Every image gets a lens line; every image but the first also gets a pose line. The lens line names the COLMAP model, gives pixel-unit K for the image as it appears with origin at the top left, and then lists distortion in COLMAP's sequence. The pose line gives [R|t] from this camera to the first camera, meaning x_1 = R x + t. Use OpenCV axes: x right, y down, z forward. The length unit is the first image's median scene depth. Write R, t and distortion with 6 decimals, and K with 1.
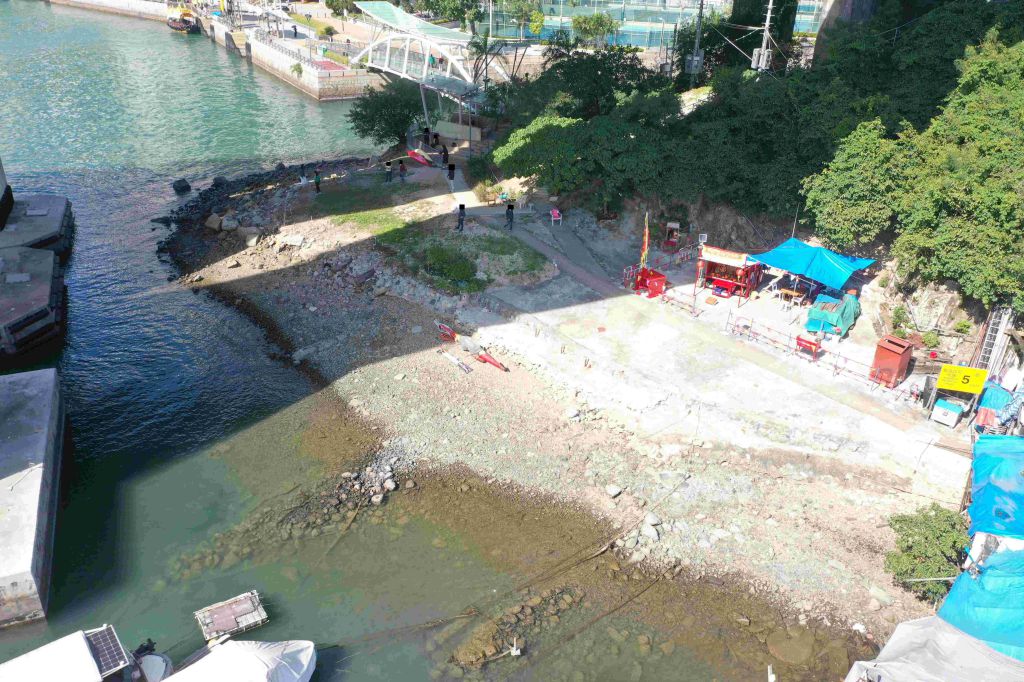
lens RADIAL K [[807.8, 0, 512.7], [0, 807.8, 342.9], [0, 0, 1]] dist [0.012251, 0.001283]
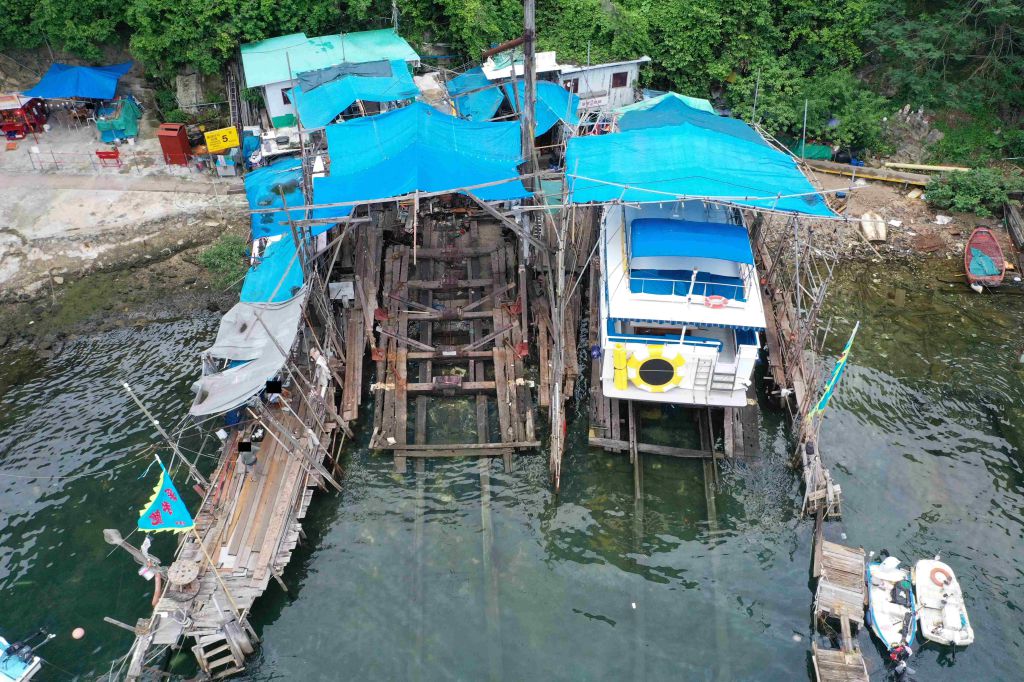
lens RADIAL K [[807.8, 0, 512.3], [0, 807.8, 336.2], [0, 0, 1]] dist [0.012251, 0.001283]
pose [[0.692183, -0.494561, 0.525635, 0.019619], [0.345966, 0.866545, 0.359732, 0.009008], [-0.633396, -0.067149, 0.770909, -0.282406]]
